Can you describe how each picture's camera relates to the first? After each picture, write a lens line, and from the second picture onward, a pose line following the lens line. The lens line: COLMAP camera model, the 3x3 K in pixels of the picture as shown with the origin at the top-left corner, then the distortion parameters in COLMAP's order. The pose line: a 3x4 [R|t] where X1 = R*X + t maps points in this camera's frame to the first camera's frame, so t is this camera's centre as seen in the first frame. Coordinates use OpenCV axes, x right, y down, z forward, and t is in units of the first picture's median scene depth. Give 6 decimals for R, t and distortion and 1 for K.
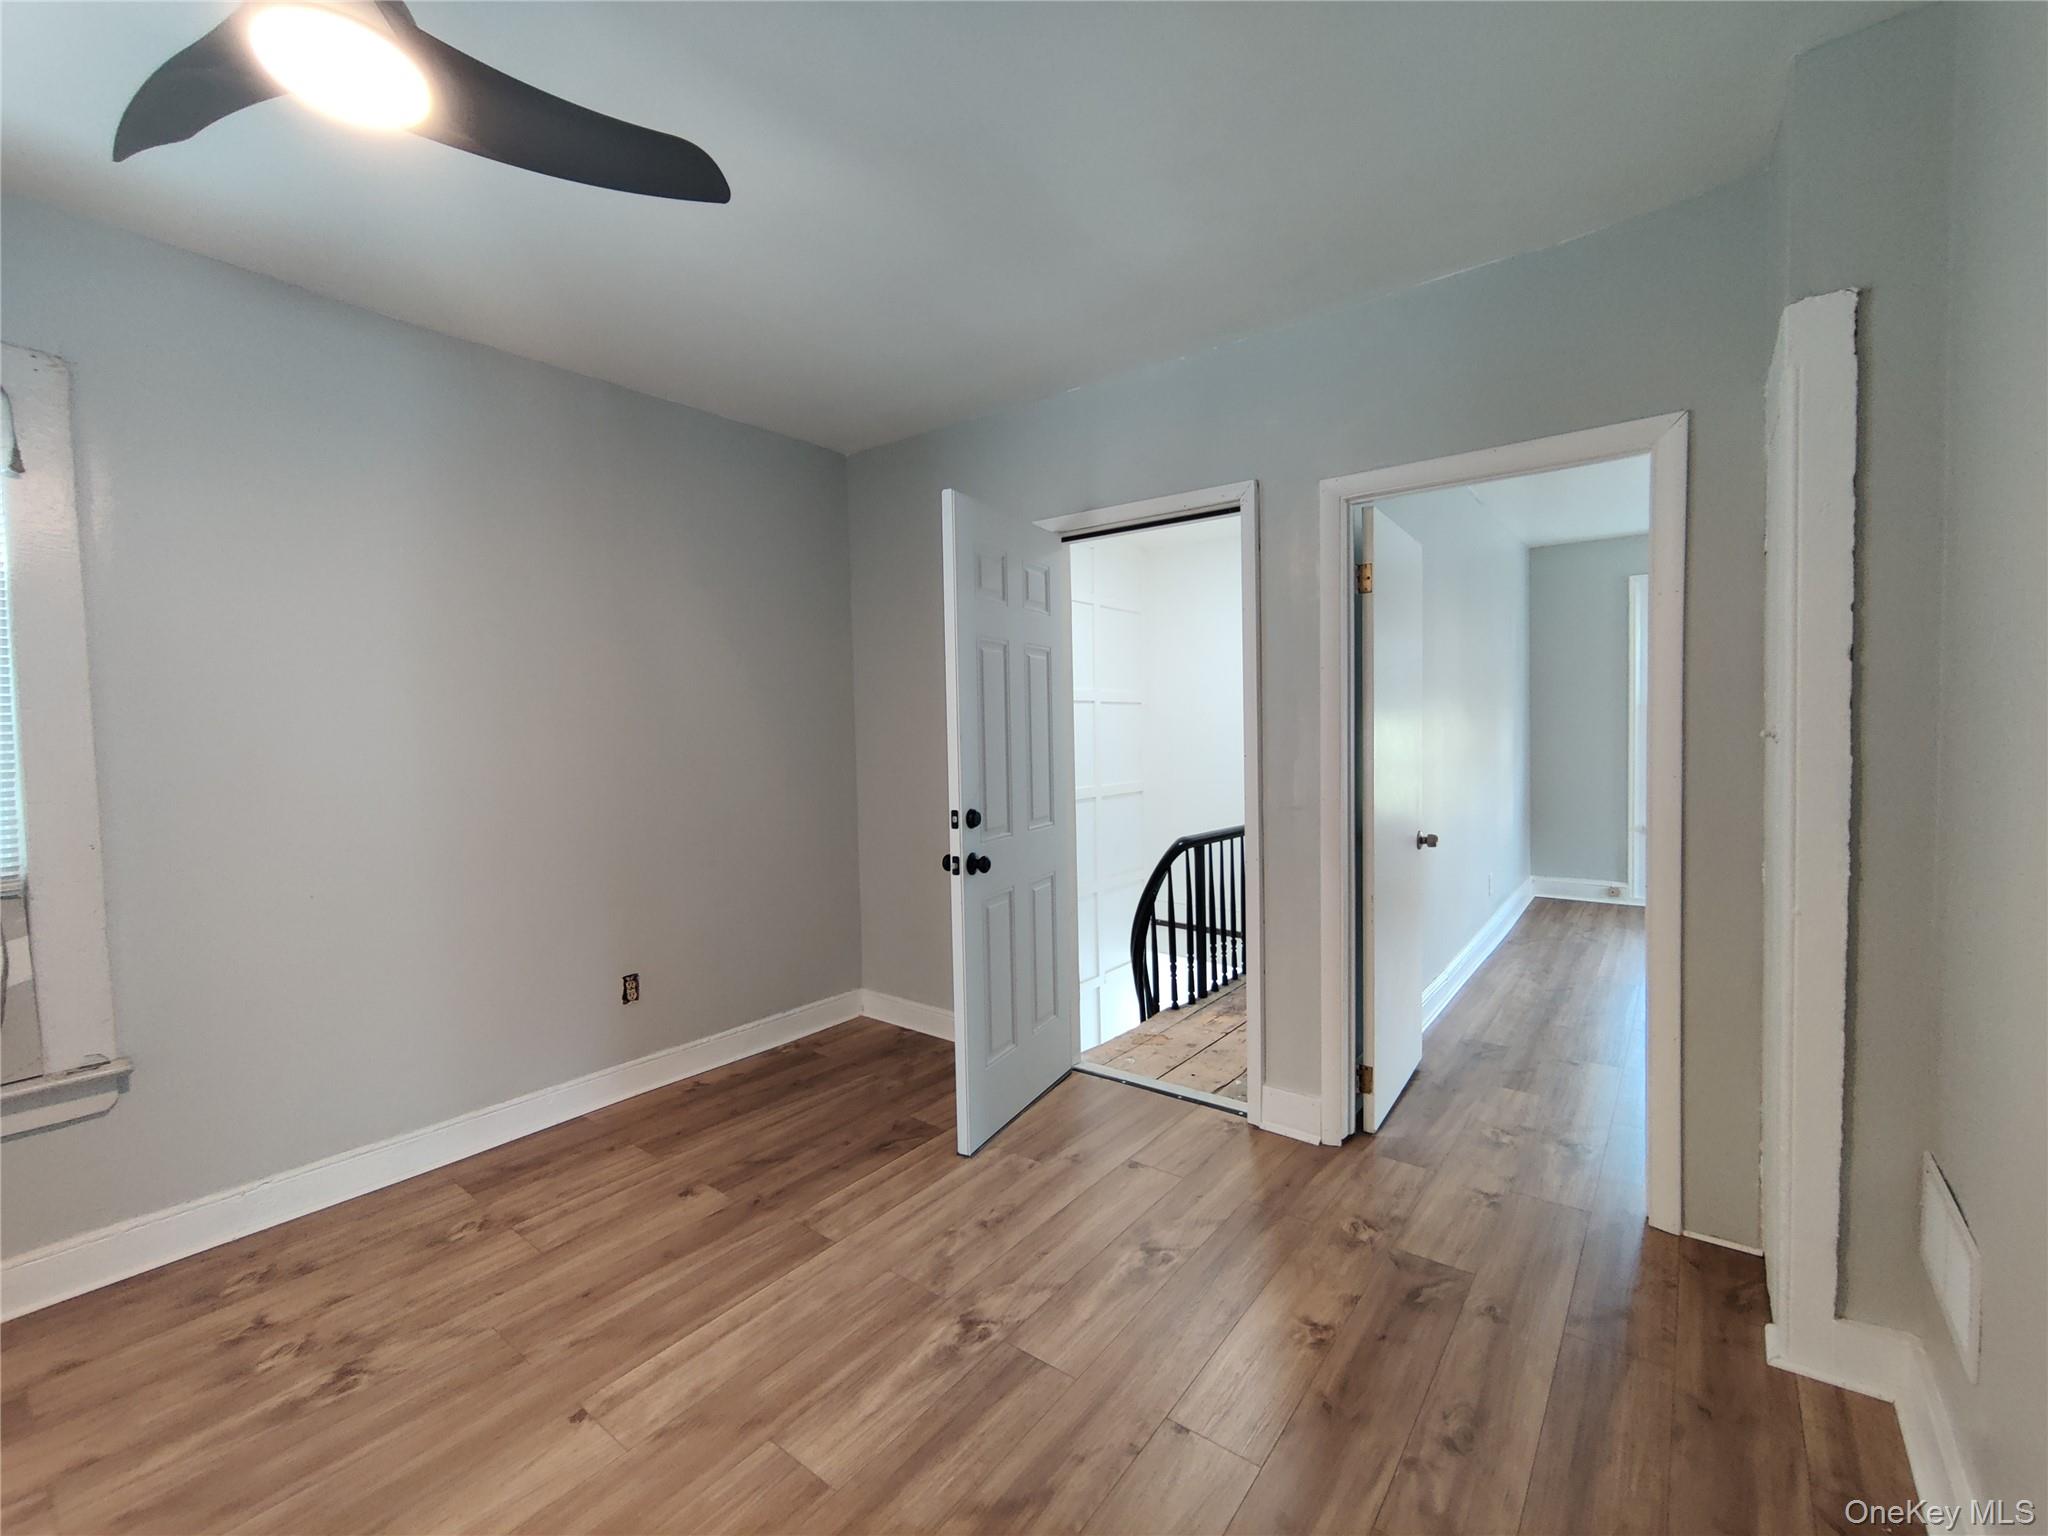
lens RADIAL K [[892.7, 0, 1024.0], [0, 892.7, 768.0], [0, 0, 1]] dist [0.002596, 0.000080]
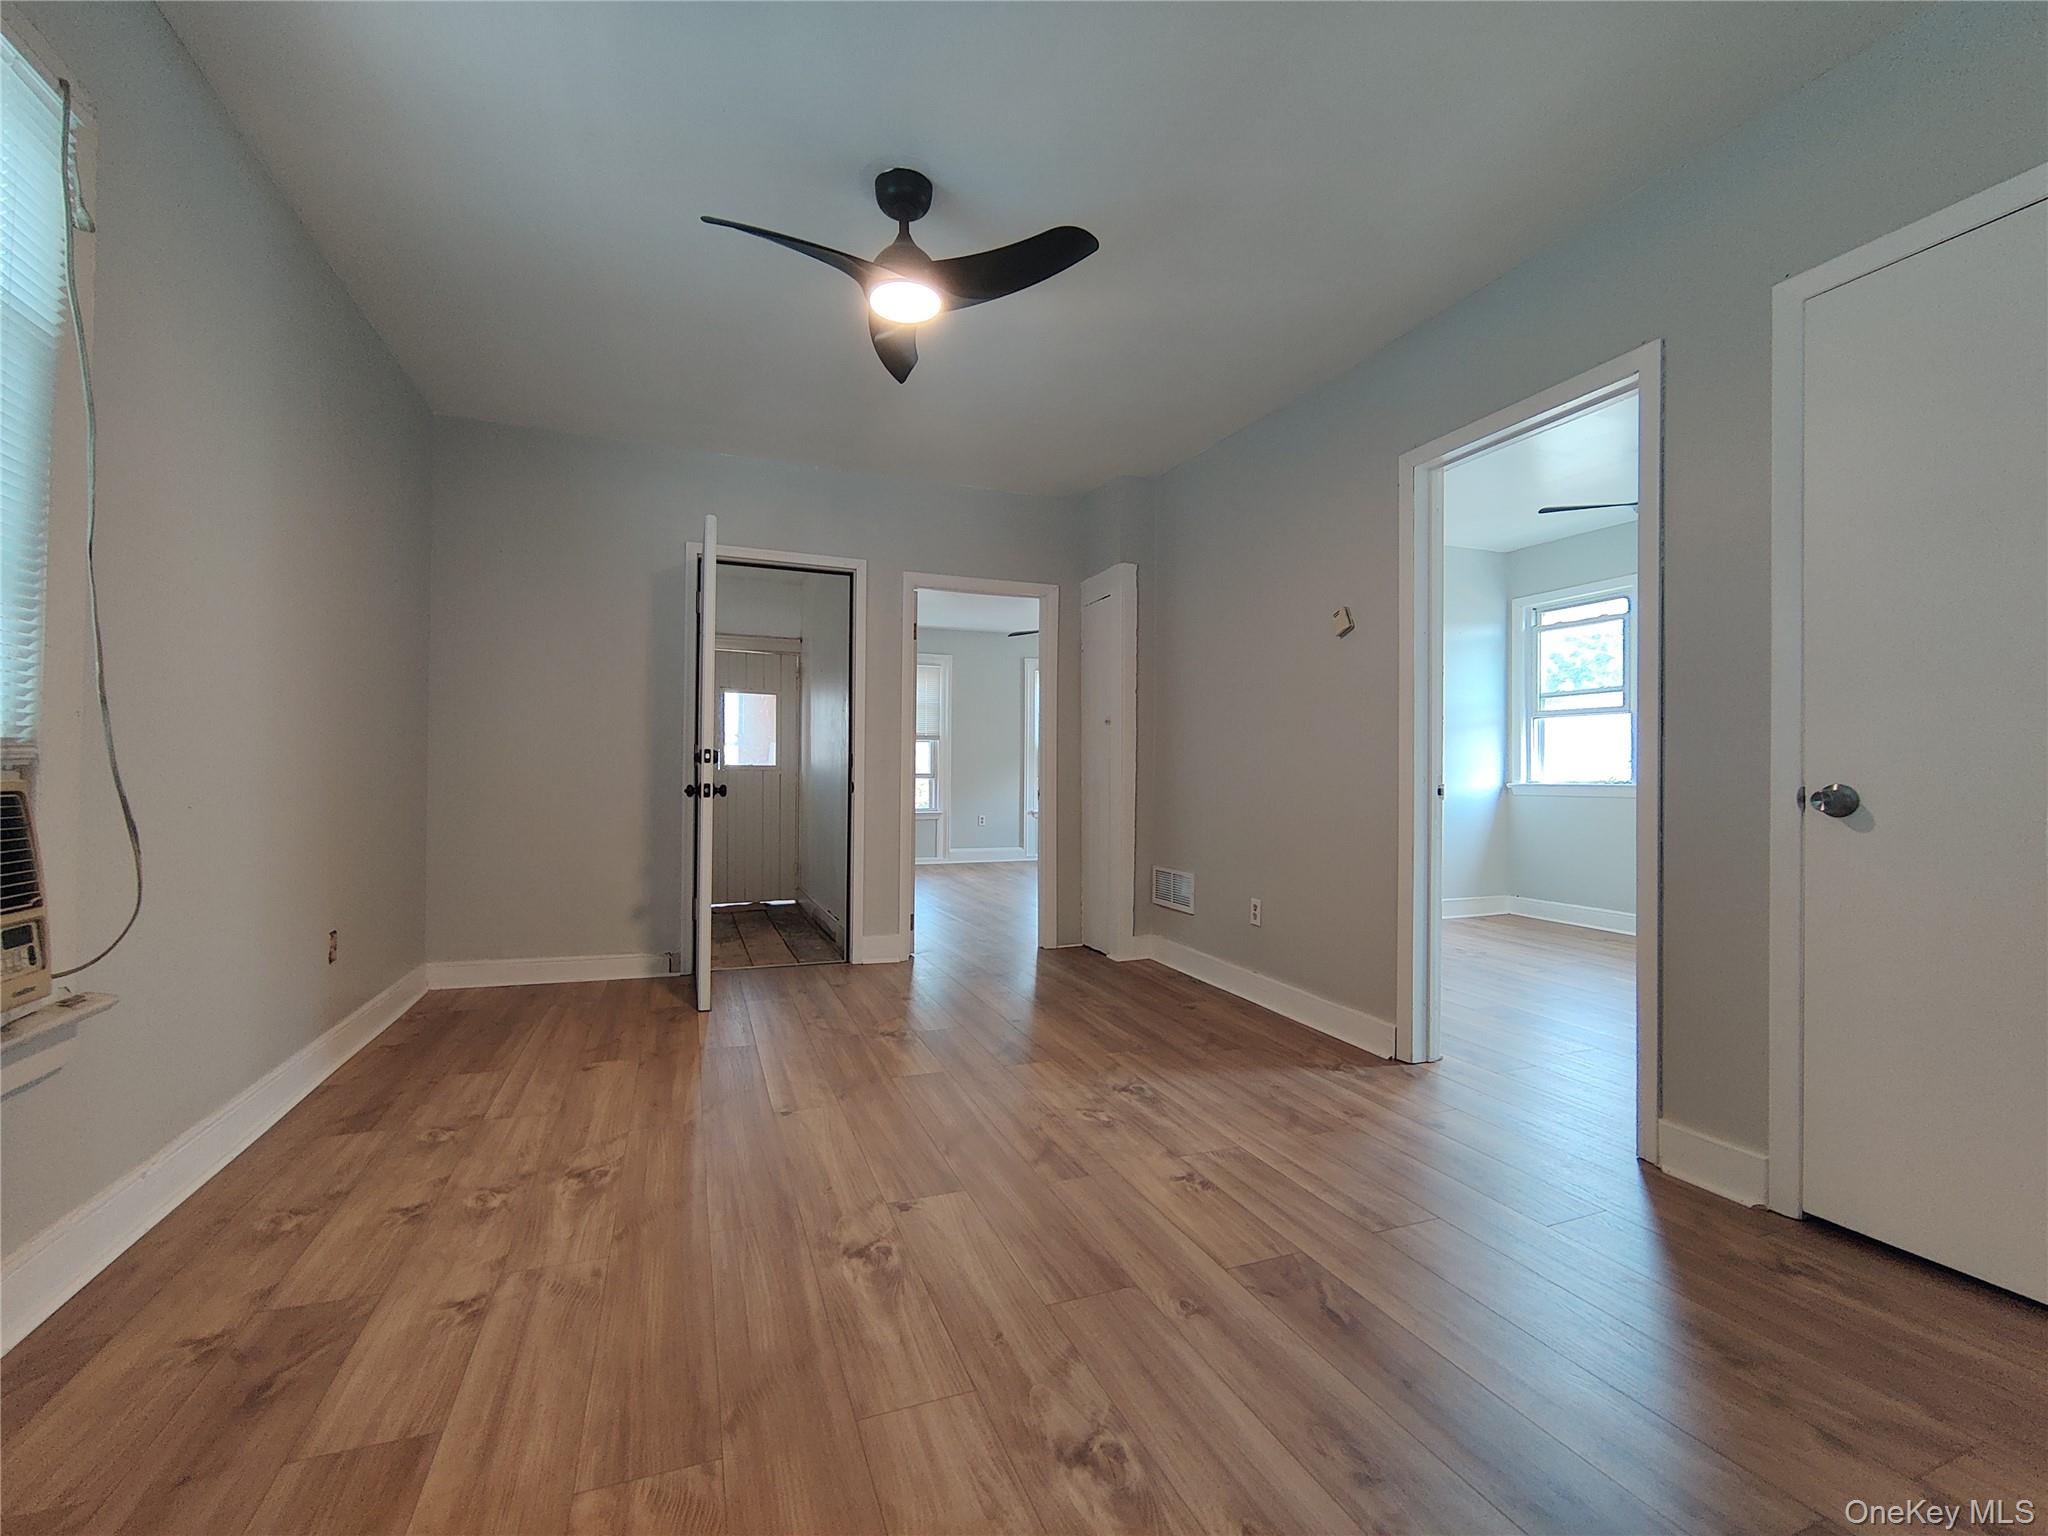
lens RADIAL K [[892.7, 0, 1024.0], [0, 892.7, 768.0], [0, 0, 1]] dist [0.002596, 0.000080]
pose [[0.523501, 0.025303, 0.851649, -1.266196], [0.019876, 0.998924, -0.041896, 0.173034], [-0.851793, 0.038860, 0.522435, -0.117019]]
